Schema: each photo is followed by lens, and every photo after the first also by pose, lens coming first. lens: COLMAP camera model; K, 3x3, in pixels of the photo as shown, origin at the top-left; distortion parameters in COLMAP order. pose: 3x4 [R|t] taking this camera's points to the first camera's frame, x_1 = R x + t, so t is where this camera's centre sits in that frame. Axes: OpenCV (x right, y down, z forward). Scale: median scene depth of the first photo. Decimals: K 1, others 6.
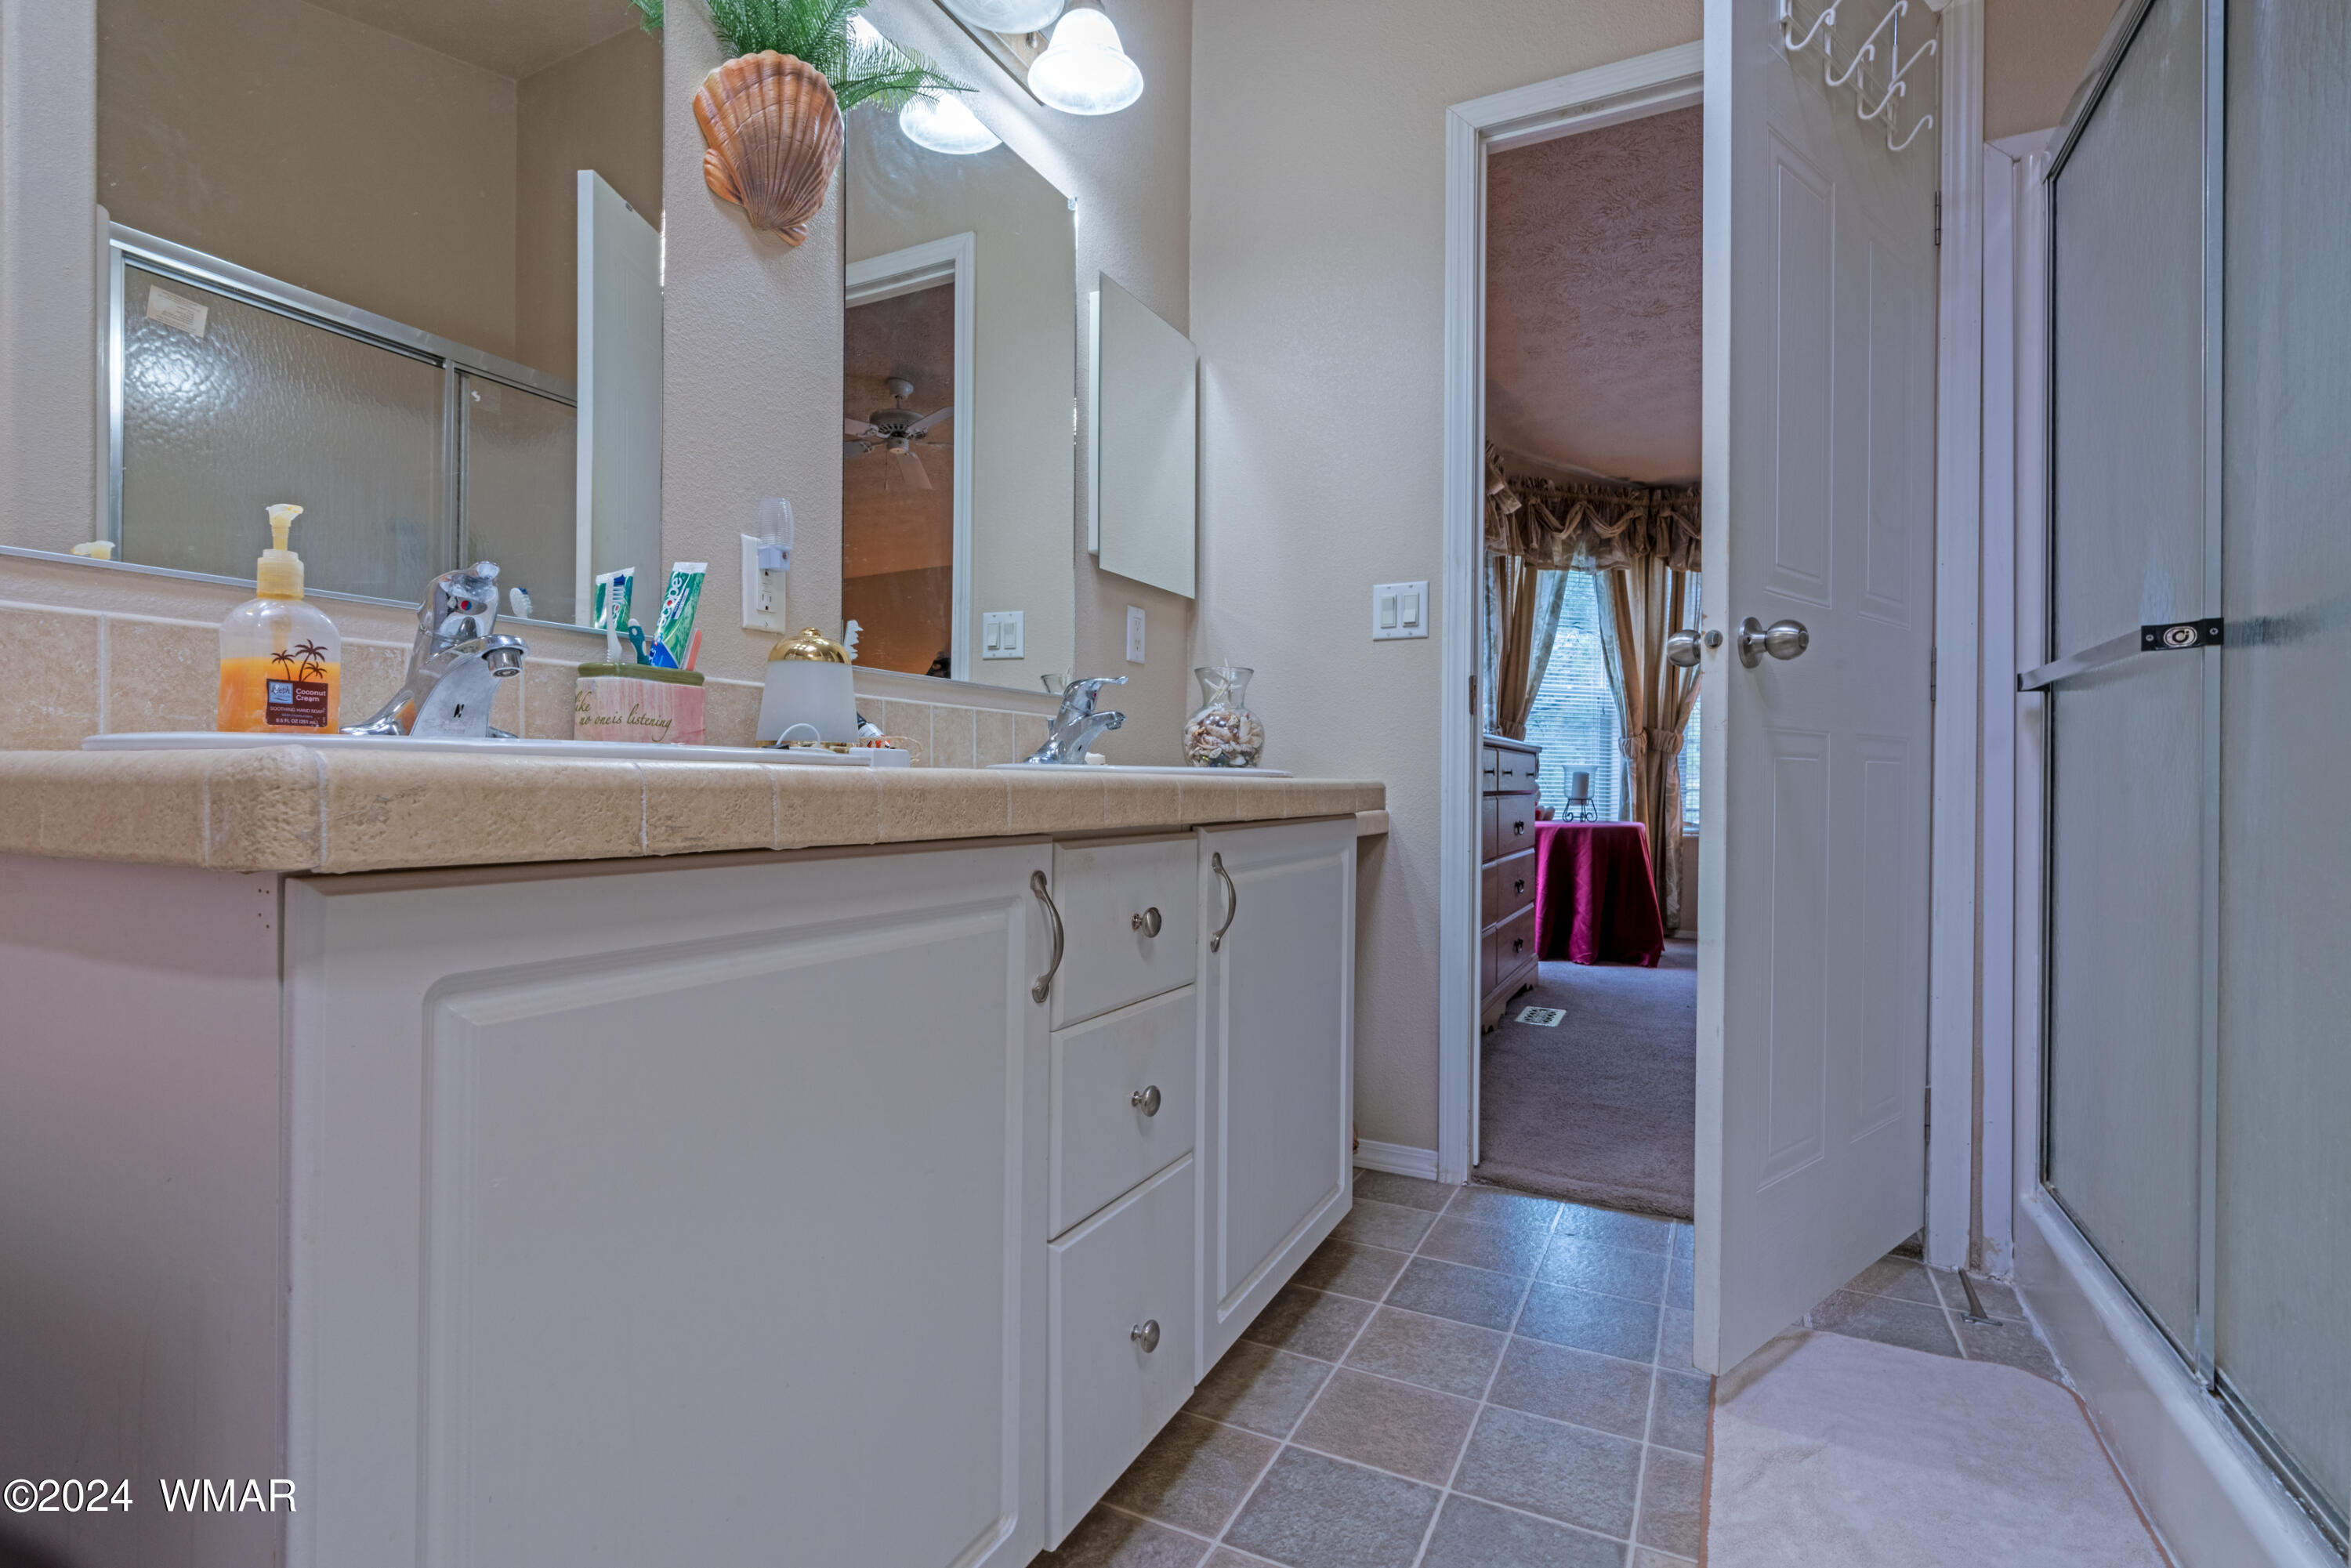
lens RADIAL K [[1127.0, 0, 1178.4], [0, 1127.0, 781.5], [0, 0, 1]] dist [-0.001581, 0.000017]
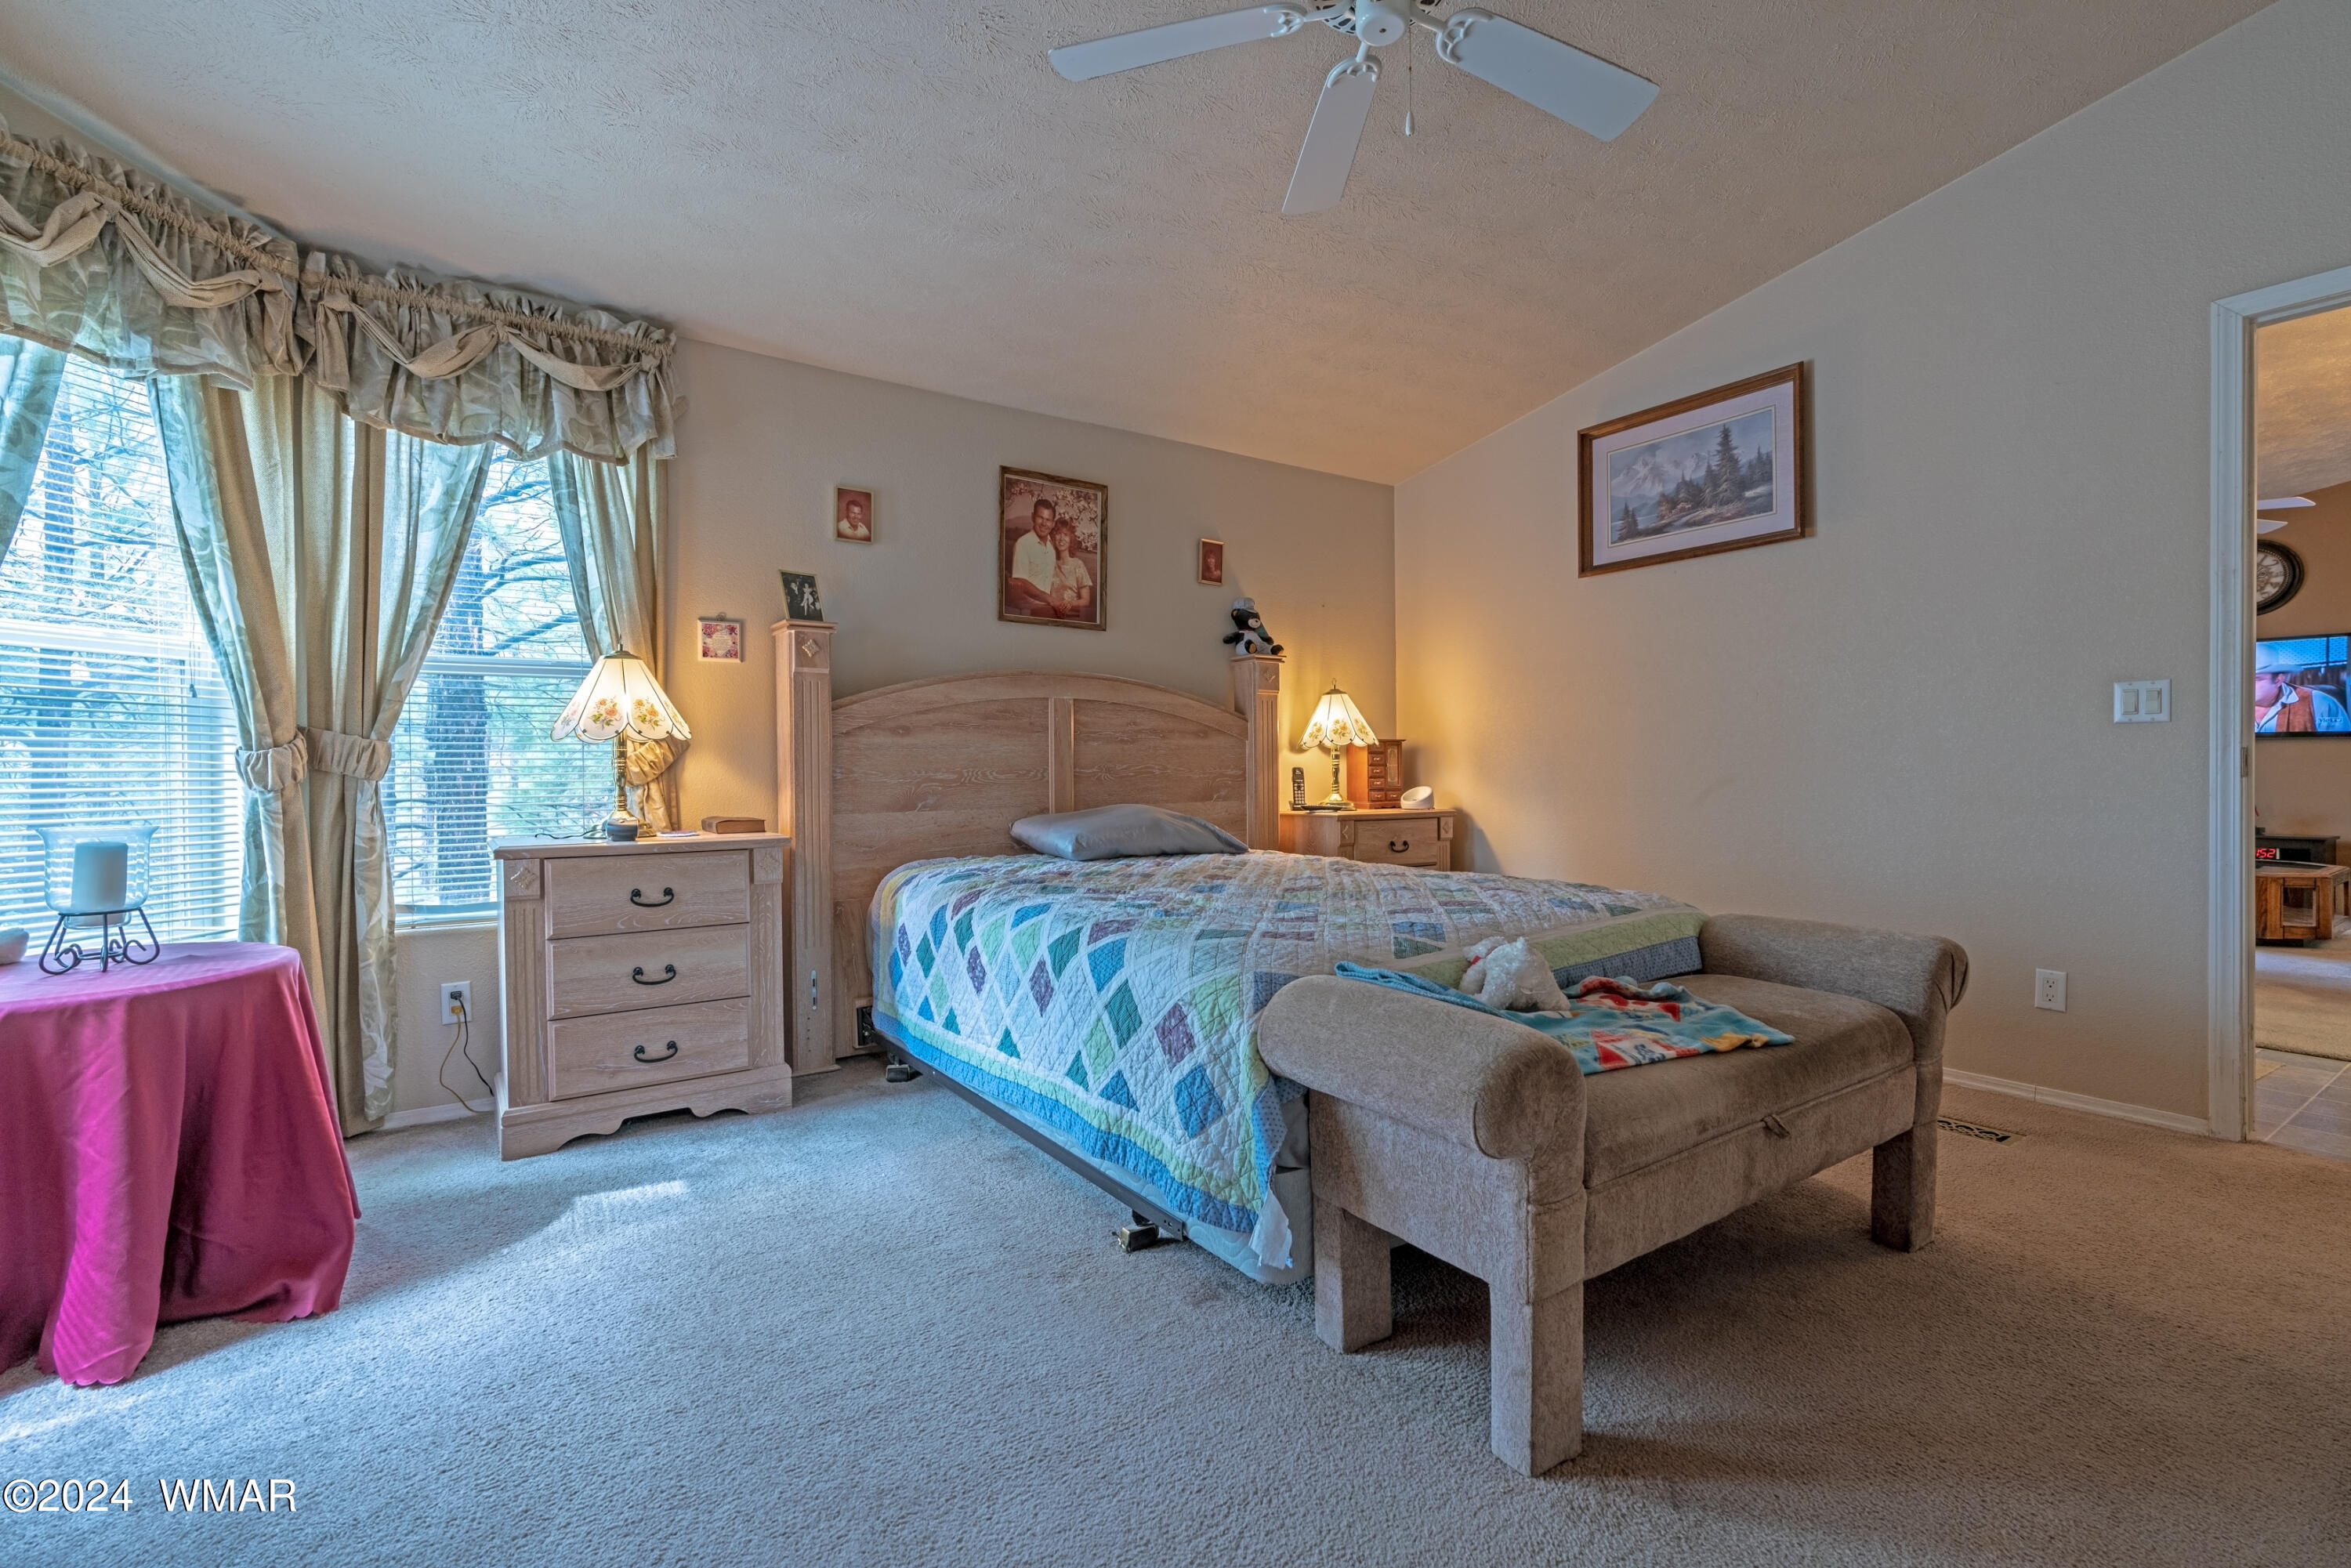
lens RADIAL K [[1061.6, 0, 1183.7], [0, 1061.6, 778.1], [0, 0, 1]] dist [0.003388, 0.000372]
pose [[0.478792, -0.021855, 0.877657, 0.193435], [0.017345, 0.999730, 0.015432, -0.027269], [-0.877757, 0.007834, 0.479042, 0.446644]]
